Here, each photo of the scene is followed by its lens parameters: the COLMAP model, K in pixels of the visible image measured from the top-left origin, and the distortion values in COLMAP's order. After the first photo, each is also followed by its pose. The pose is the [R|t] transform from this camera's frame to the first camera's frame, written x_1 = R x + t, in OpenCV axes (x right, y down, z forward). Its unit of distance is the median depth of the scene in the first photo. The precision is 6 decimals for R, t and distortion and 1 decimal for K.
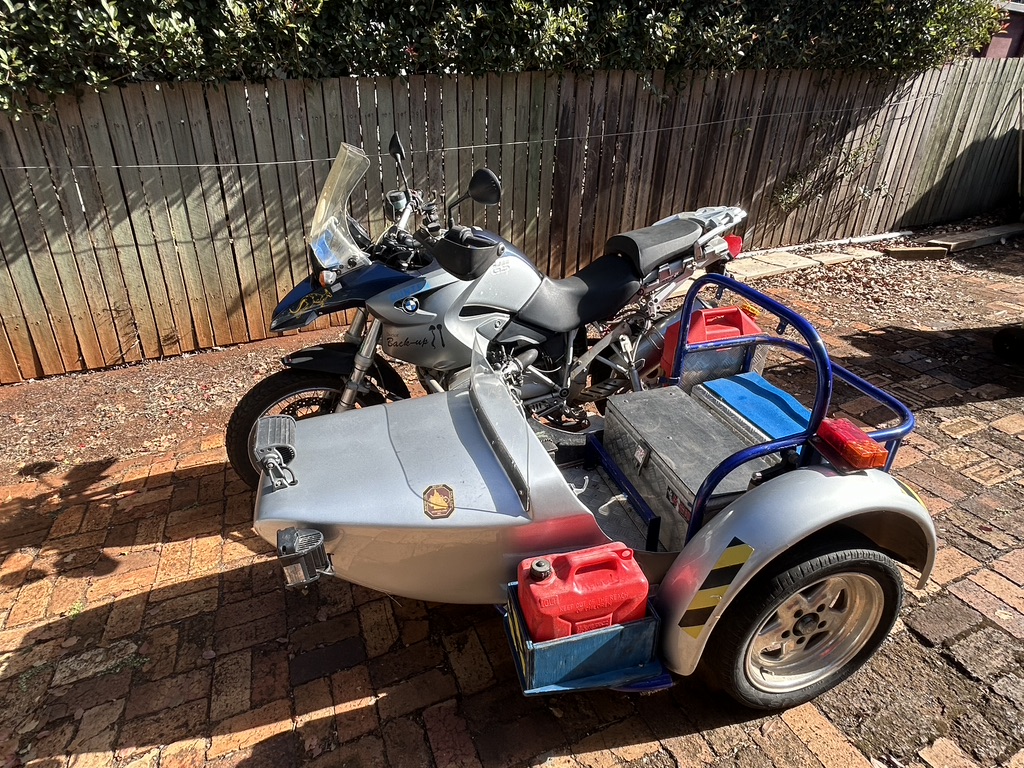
lens RADIAL K [[597.5, 0, 558.6], [0, 597.5, 406.2], [0, 0, 1]] dist [-0.028783, 0.015324]
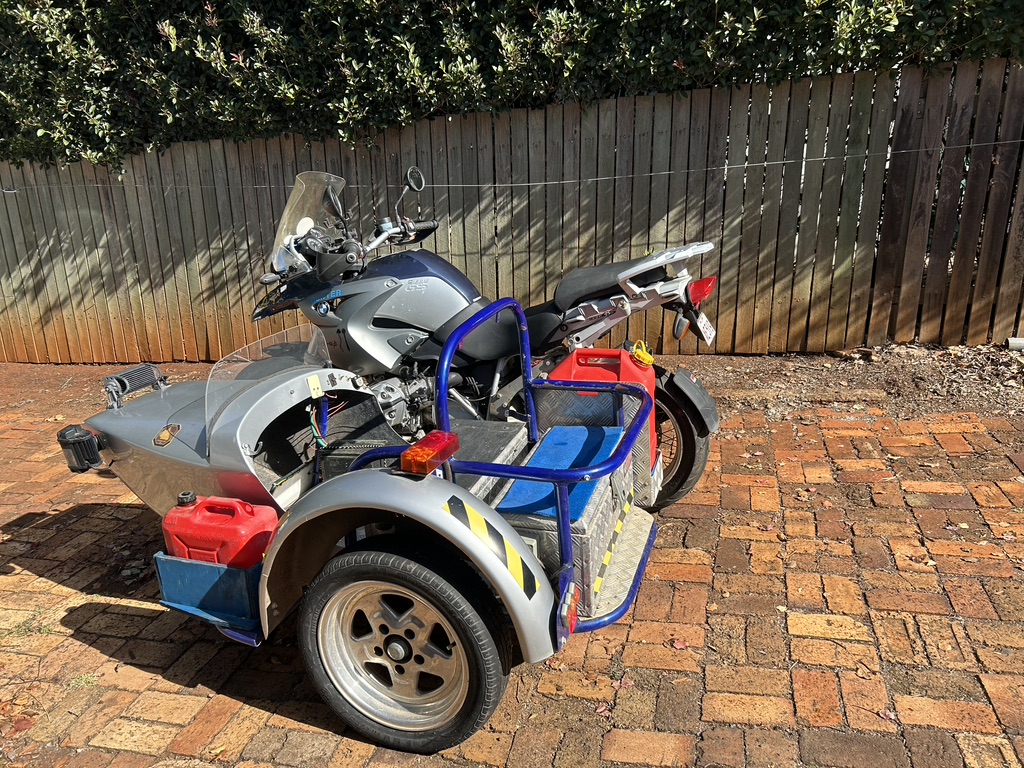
lens RADIAL K [[765.9, 0, 512.0], [0, 765.9, 384.0], [0, 0, 1]] dist [0.003636, -0.003389]
pose [[0.782671, 0.158010, -0.602046, 0.332797], [-0.231614, 0.971716, -0.046070, -0.015047], [0.577738, 0.175499, 0.797131, 0.004660]]
